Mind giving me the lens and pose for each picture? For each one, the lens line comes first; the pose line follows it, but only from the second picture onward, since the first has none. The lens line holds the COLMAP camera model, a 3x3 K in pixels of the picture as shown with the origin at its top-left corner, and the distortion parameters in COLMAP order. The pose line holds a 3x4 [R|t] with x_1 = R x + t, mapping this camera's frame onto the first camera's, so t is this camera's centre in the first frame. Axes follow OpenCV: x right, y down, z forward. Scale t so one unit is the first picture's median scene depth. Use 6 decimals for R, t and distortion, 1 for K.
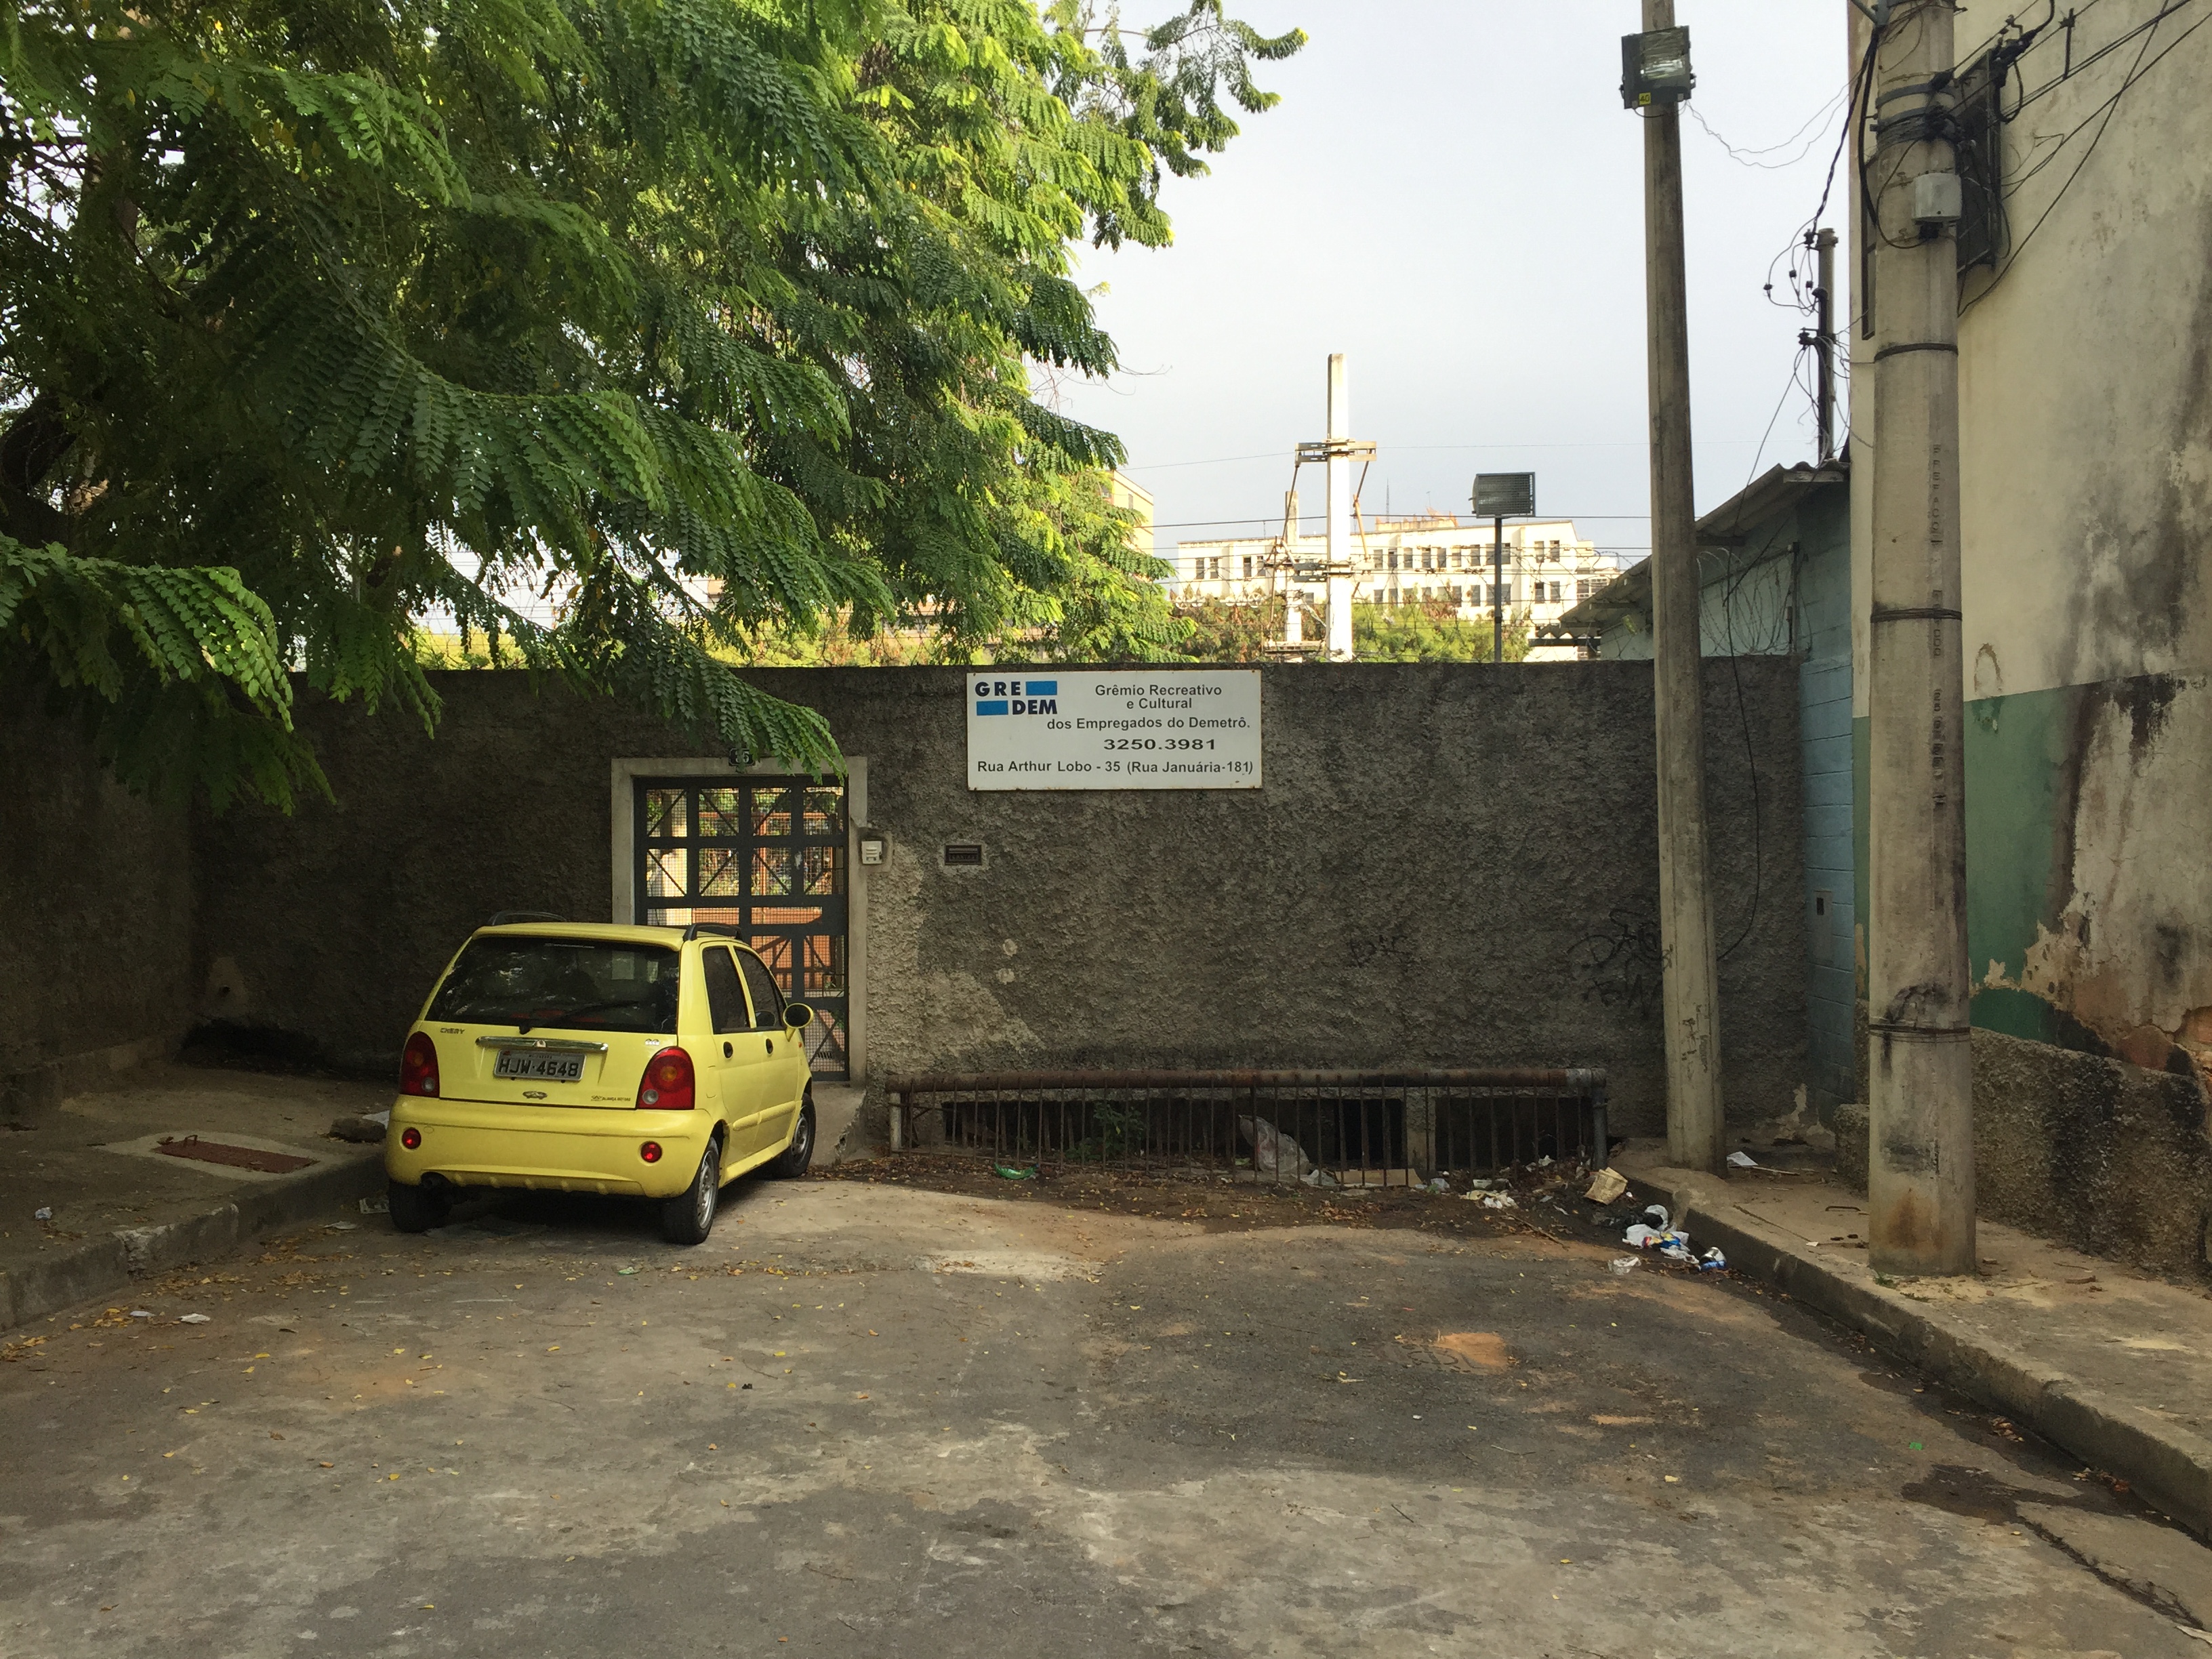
lens RADIAL K [[1854.1, 0, 1119.6], [0, 1854.1, 815.7], [0, 0, 1]] dist [0.052448, -0.030371]
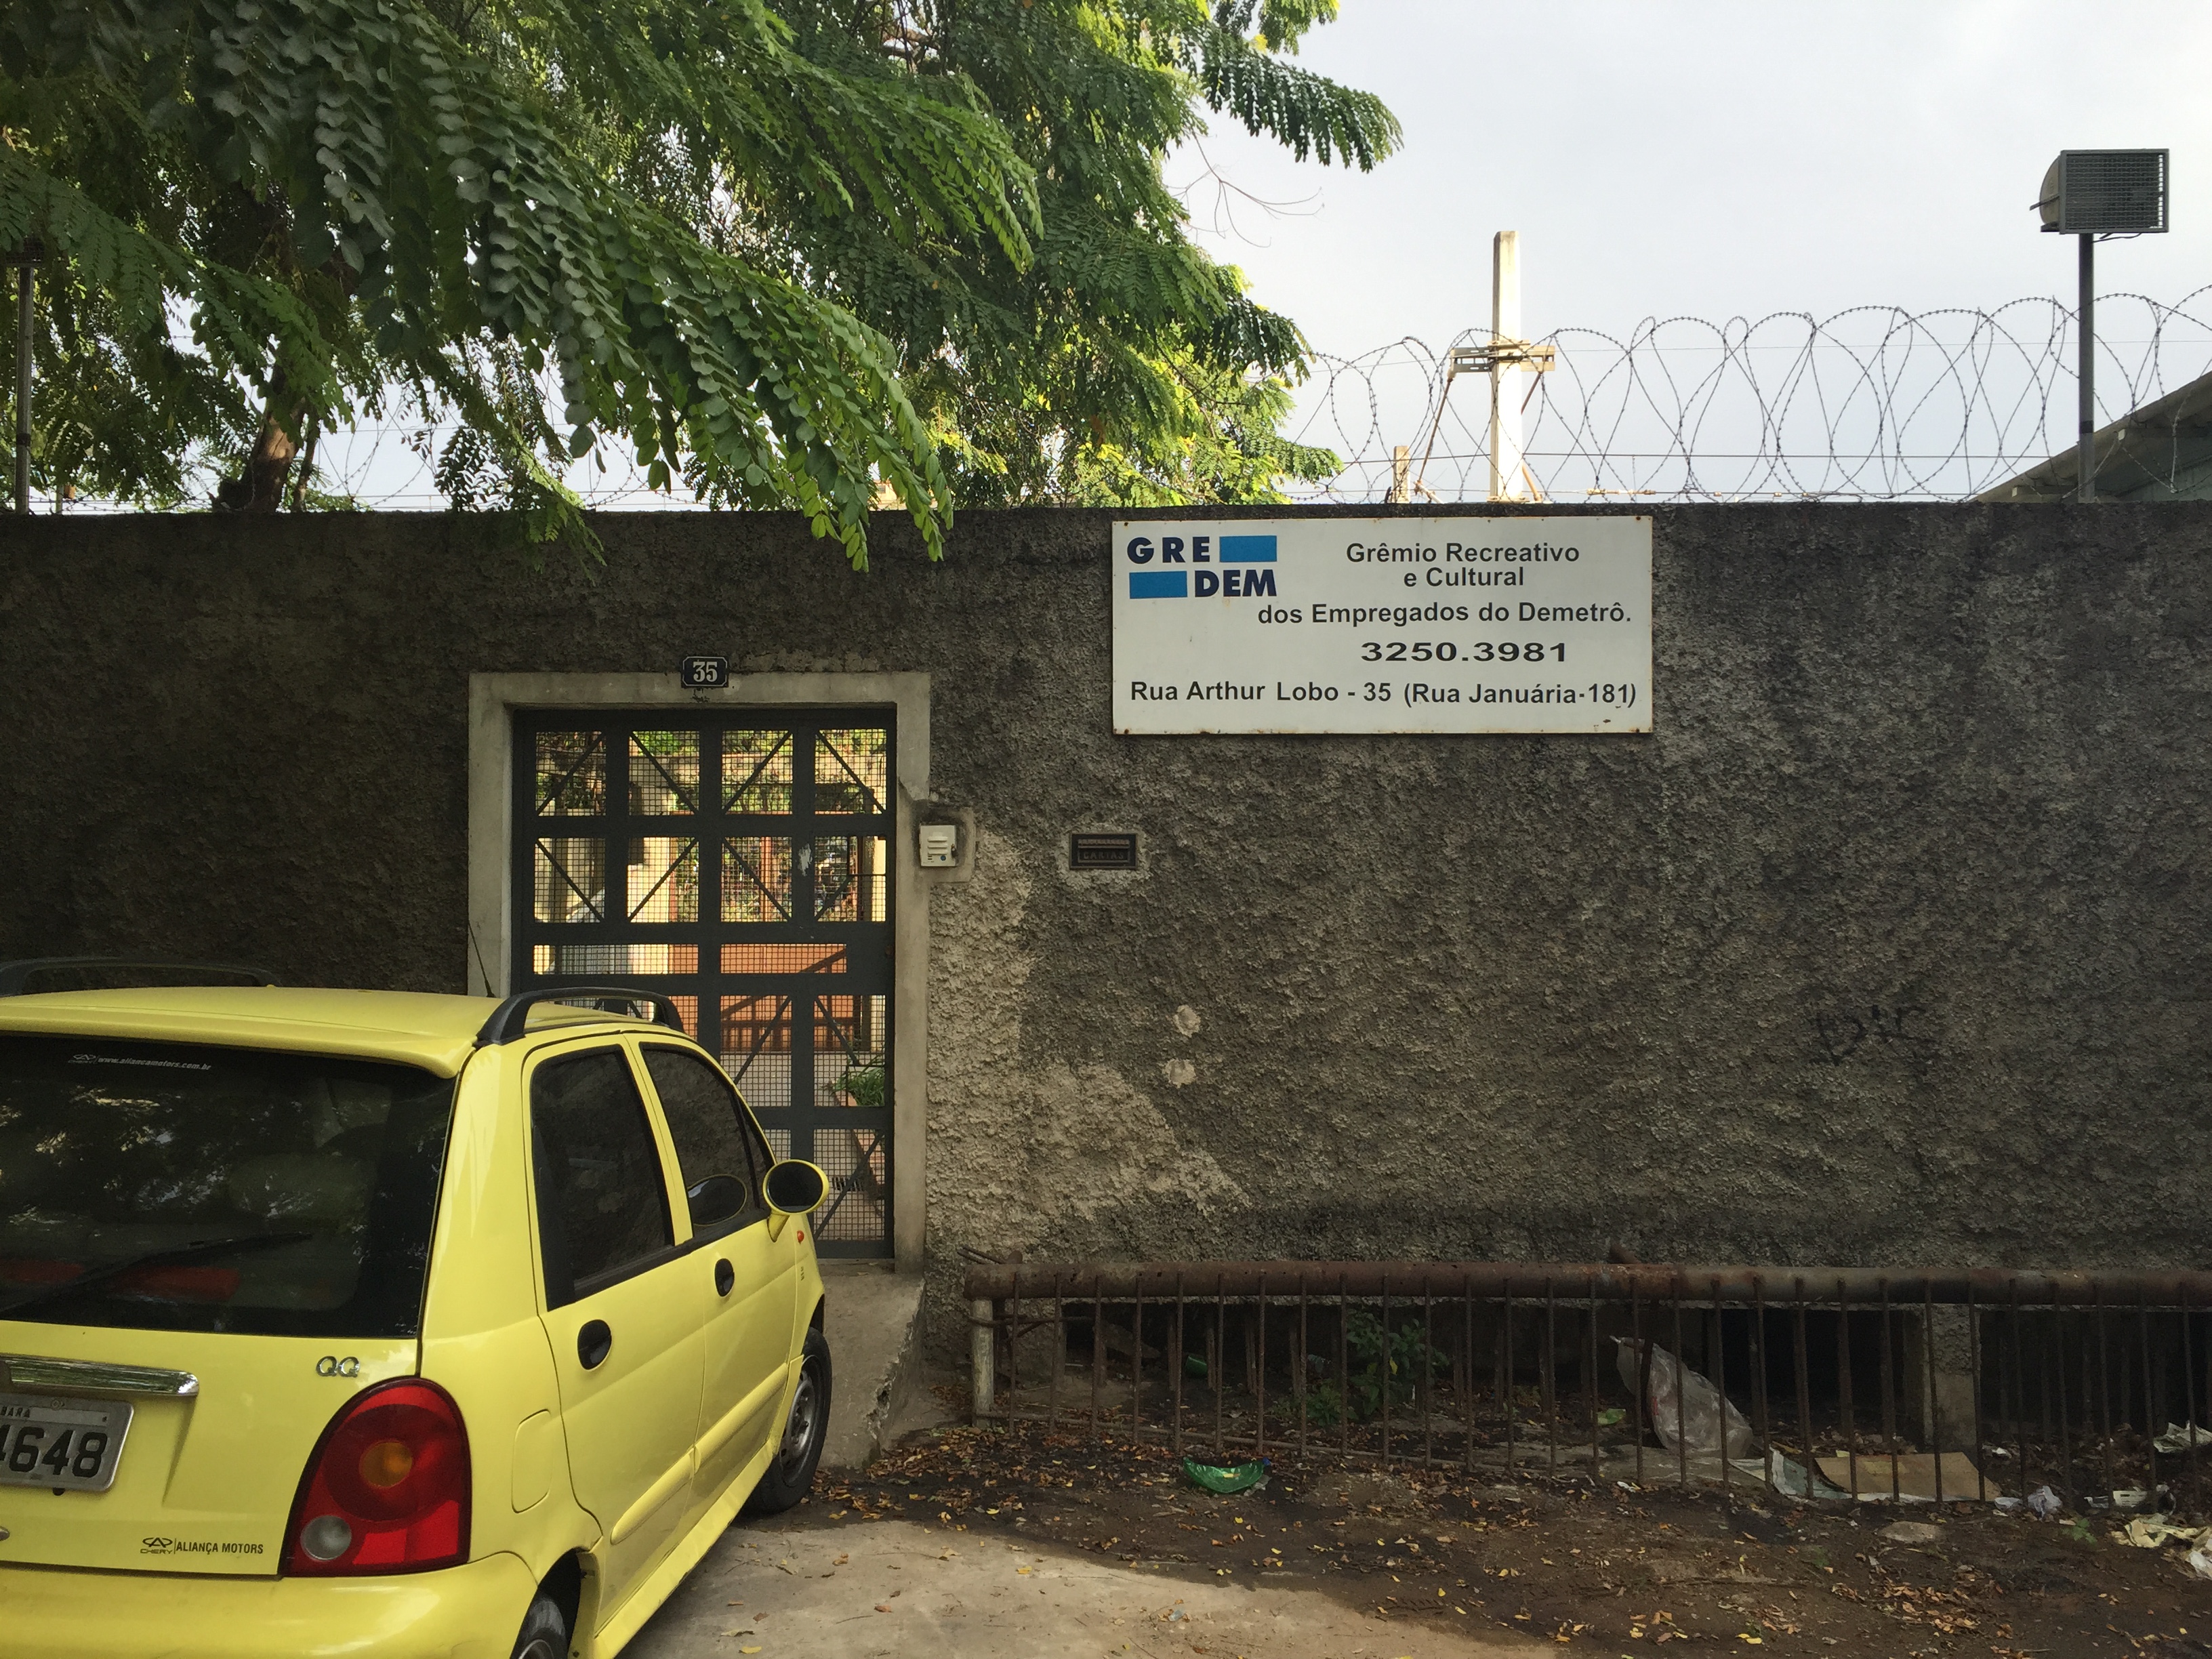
lens RADIAL K [[1854.1, 0, 1097.5], [0, 1854.1, 838.4], [0, 0, 1]] dist [0.052448, -0.030371]
pose [[0.999709, 0.006760, -0.023139, -0.073322], [-0.006819, 0.999974, -0.002464, 0.018574], [0.023122, 0.002621, 0.999729, 0.450146]]
